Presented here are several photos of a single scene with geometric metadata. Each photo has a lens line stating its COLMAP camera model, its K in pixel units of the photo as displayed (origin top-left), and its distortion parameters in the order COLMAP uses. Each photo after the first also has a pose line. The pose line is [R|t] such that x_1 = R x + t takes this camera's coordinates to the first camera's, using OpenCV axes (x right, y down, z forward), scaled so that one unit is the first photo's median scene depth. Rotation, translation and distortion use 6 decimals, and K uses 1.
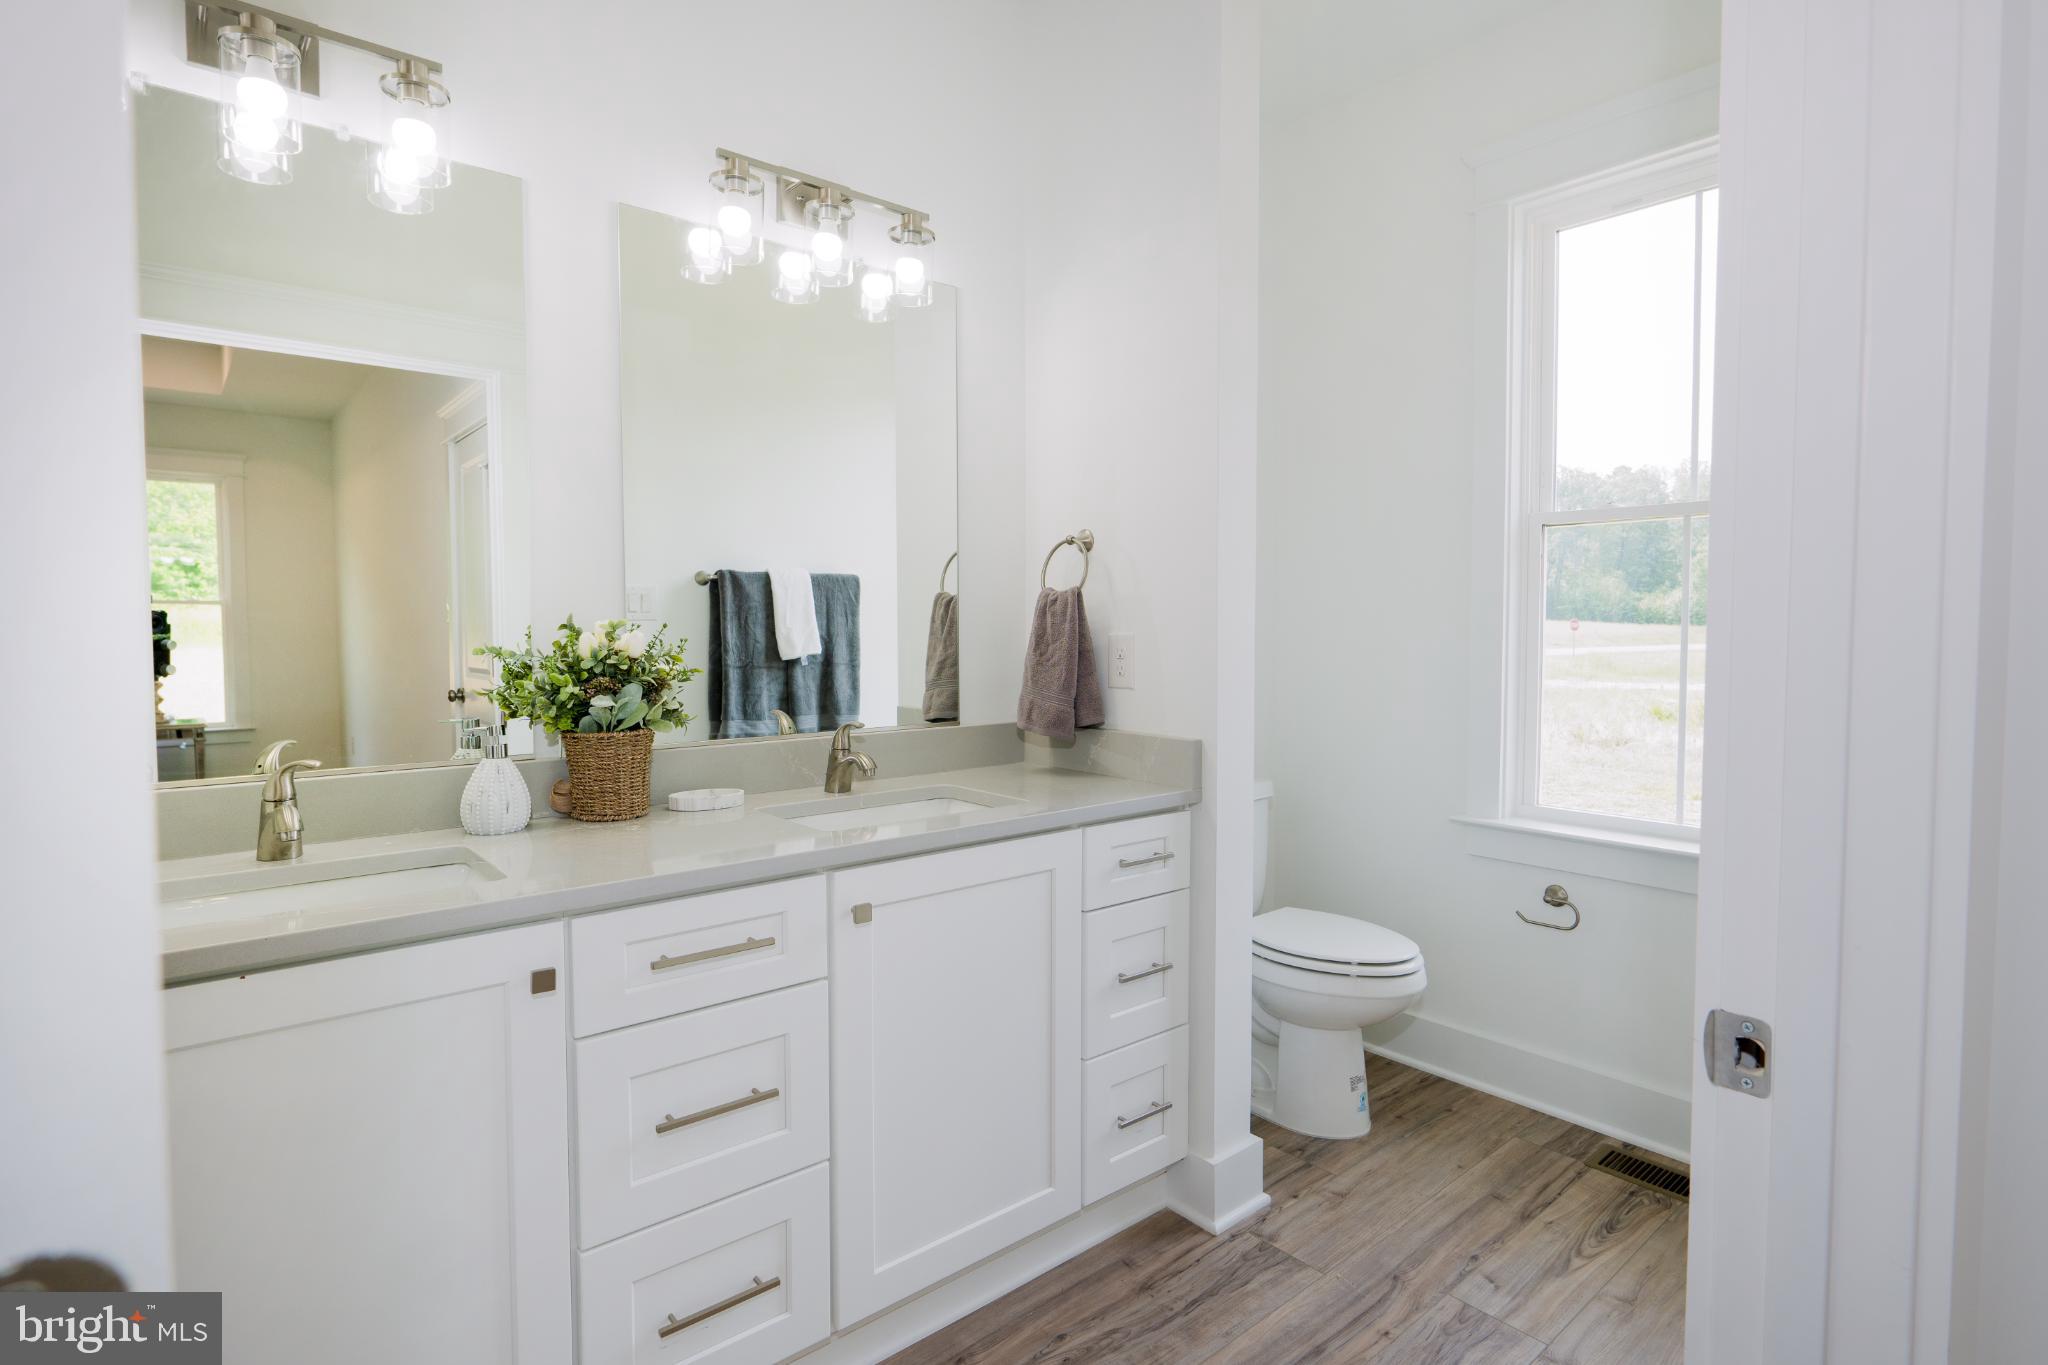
lens RADIAL K [[1040.9, 0, 1024.0], [0, 1040.9, 682.5], [0, 0, 1]] dist [-0.000819, -0.000170]
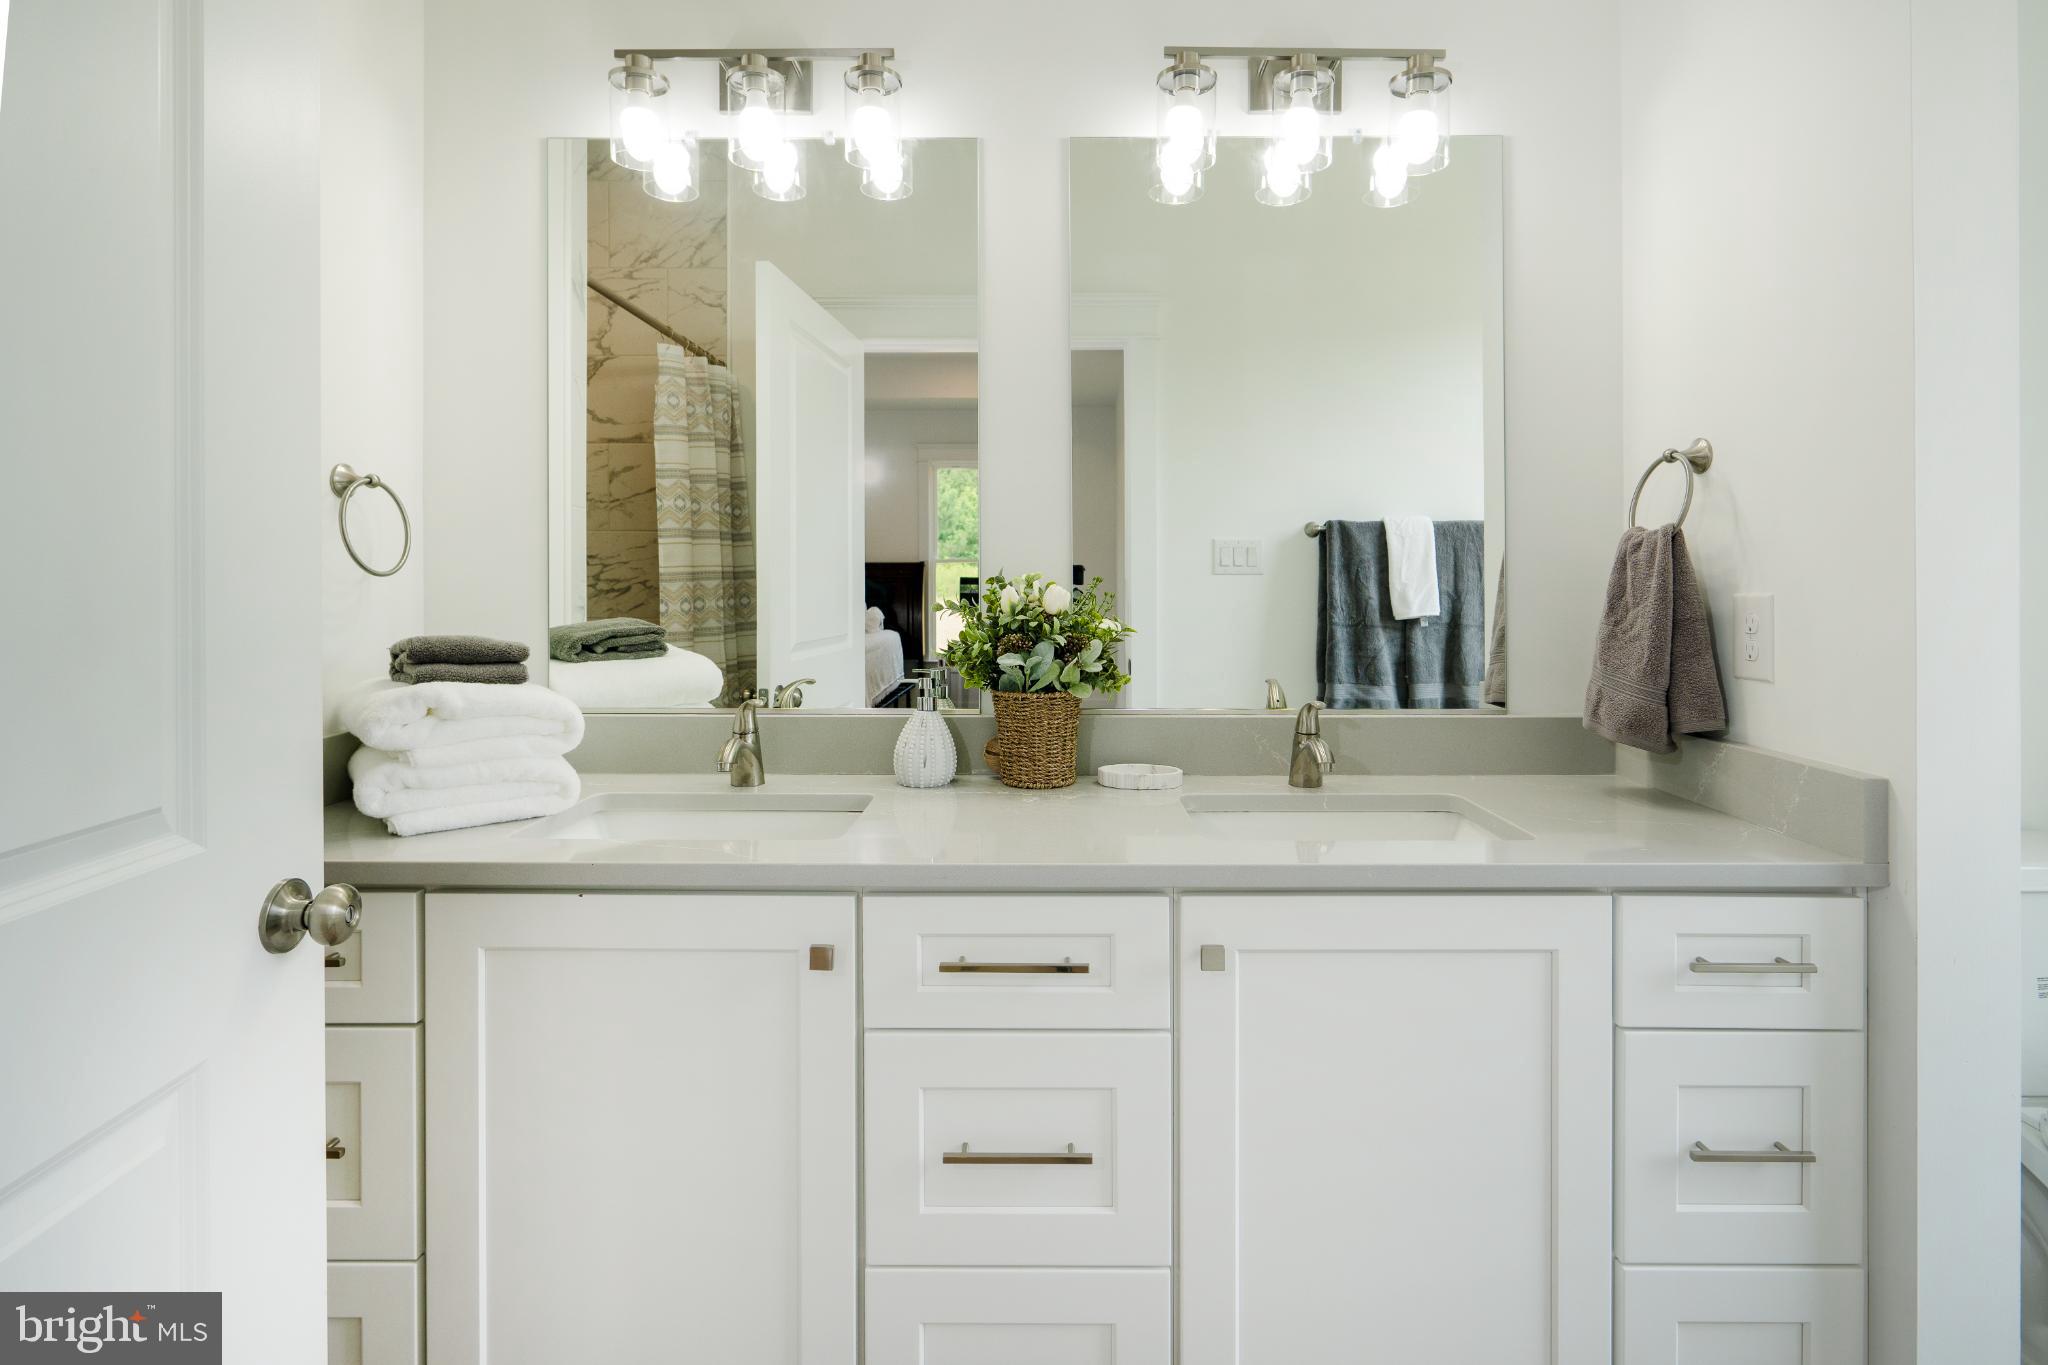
lens RADIAL K [[1031.2, 0, 992.6], [0, 1031.2, 590.7], [0, 0, 1]] dist [0.000353, 0.000033]
pose [[0.765581, 0.010252, -0.643258, 0.142642], [-0.038989, 0.998774, -0.030486, -0.011767], [0.642157, 0.048420, 0.765042, 0.214603]]
